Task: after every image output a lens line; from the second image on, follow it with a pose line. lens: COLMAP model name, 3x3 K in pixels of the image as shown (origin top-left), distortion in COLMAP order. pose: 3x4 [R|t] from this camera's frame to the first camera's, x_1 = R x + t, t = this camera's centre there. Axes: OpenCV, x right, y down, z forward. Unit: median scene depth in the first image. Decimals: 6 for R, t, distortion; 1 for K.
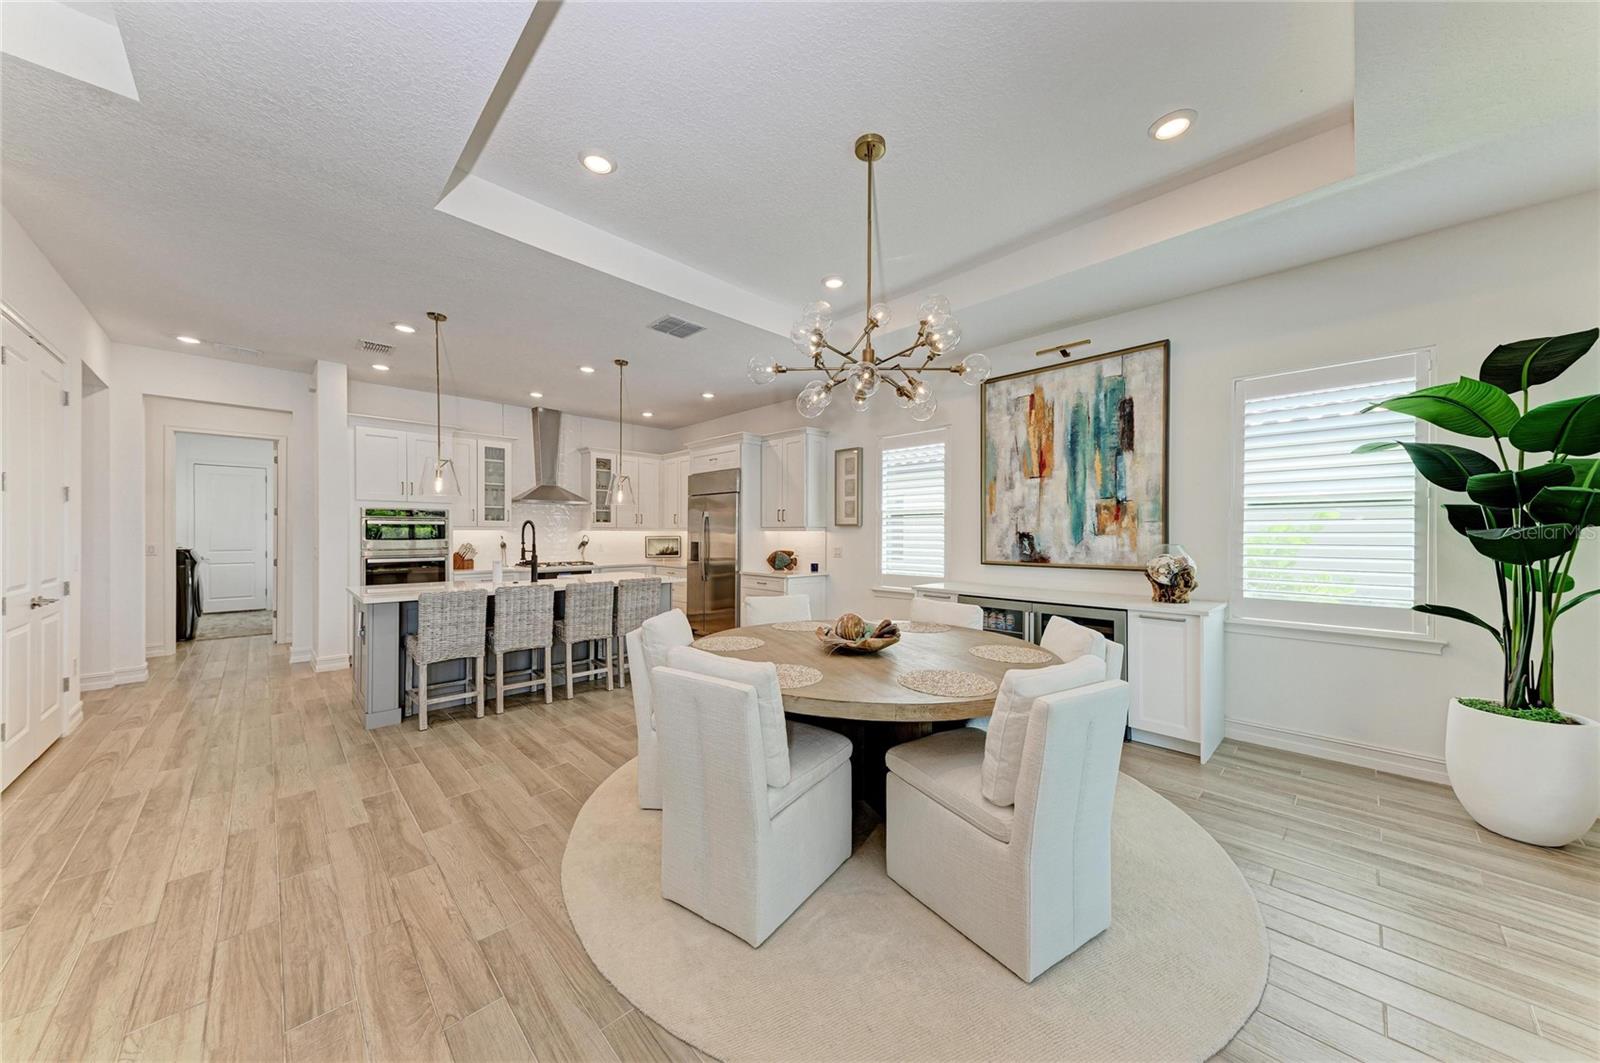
lens RADIAL K [[539.2, 0, 798.6], [0, 539.2, 533.3], [0, 0, 1]] dist [0.019739, -0.000052]
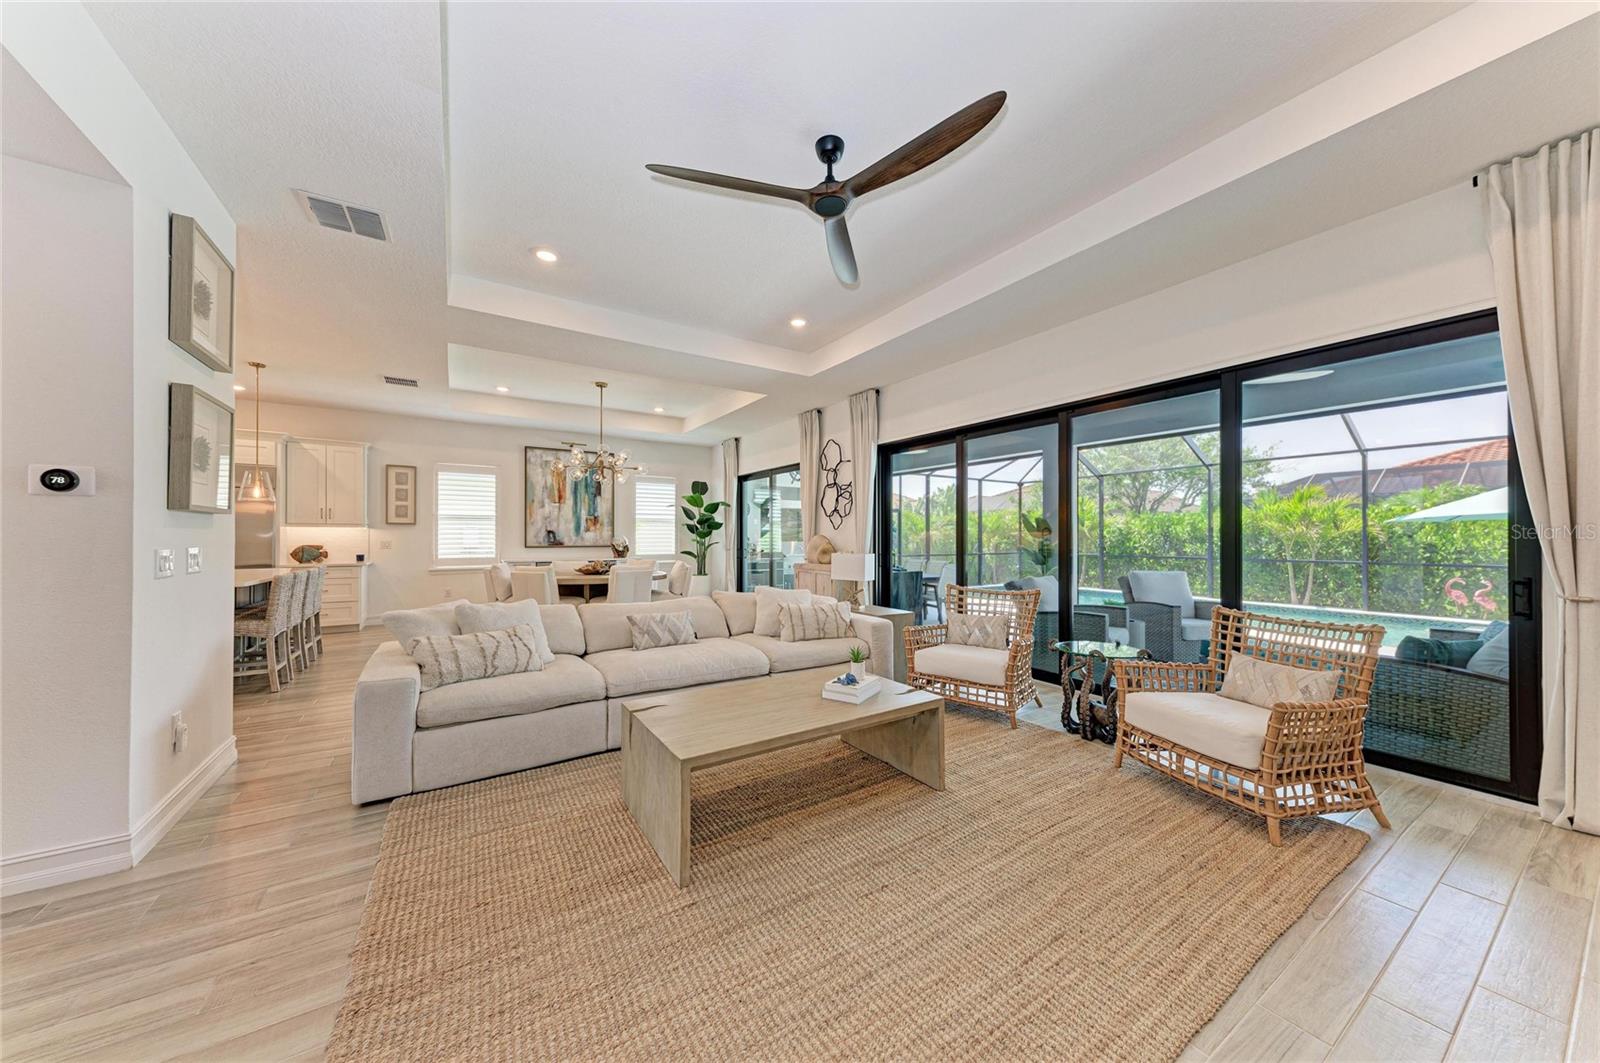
lens RADIAL K [[535.0, 0, 791.8], [0, 535.0, 534.6], [0, 0, 1]] dist [0.058310, -0.016918]
pose [[0.216415, 0.002145, 0.976299, -1.159553], [-0.002226, 0.999996, -0.001704, 0.014041], [-0.976299, -0.001805, 0.216419, -0.247213]]
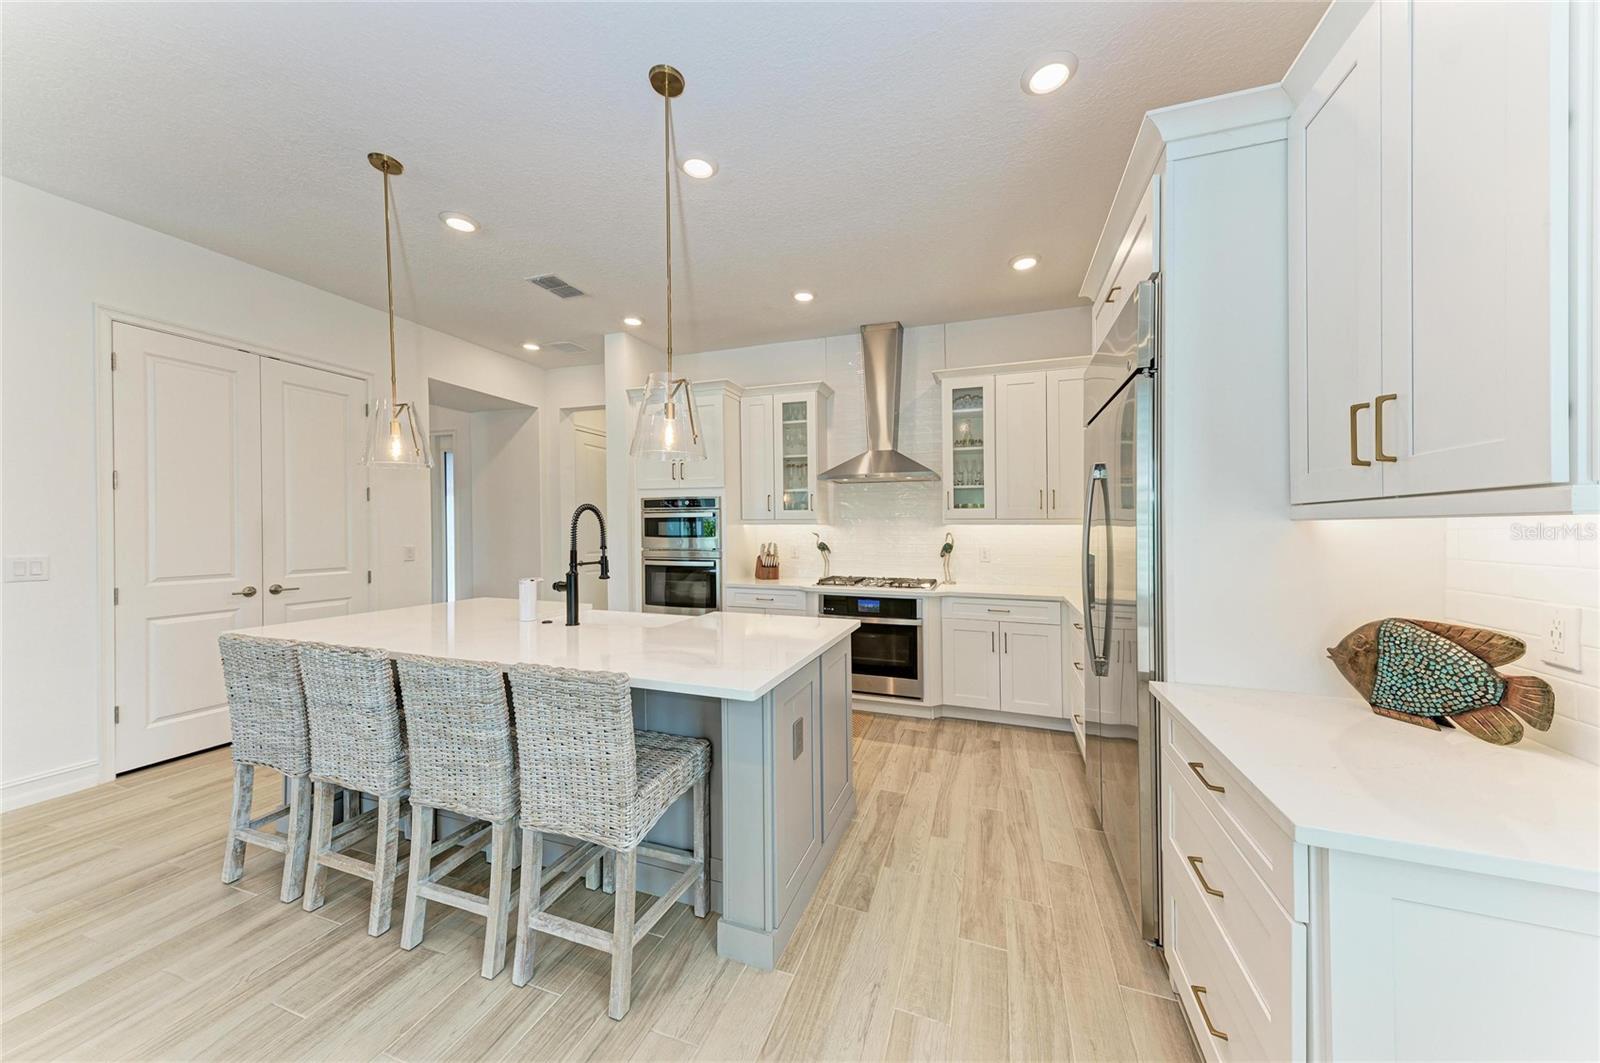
lens RADIAL K [[538.7, 0, 806.0], [0, 538.7, 530.6], [0, 0, 1]] dist [0.024233, -0.003494]
pose [[0.448091, 0.003730, -0.893980, 0.057542], [-0.001762, 0.999993, 0.003289, -0.000357], [0.893986, 0.000101, 0.448095, 0.910209]]
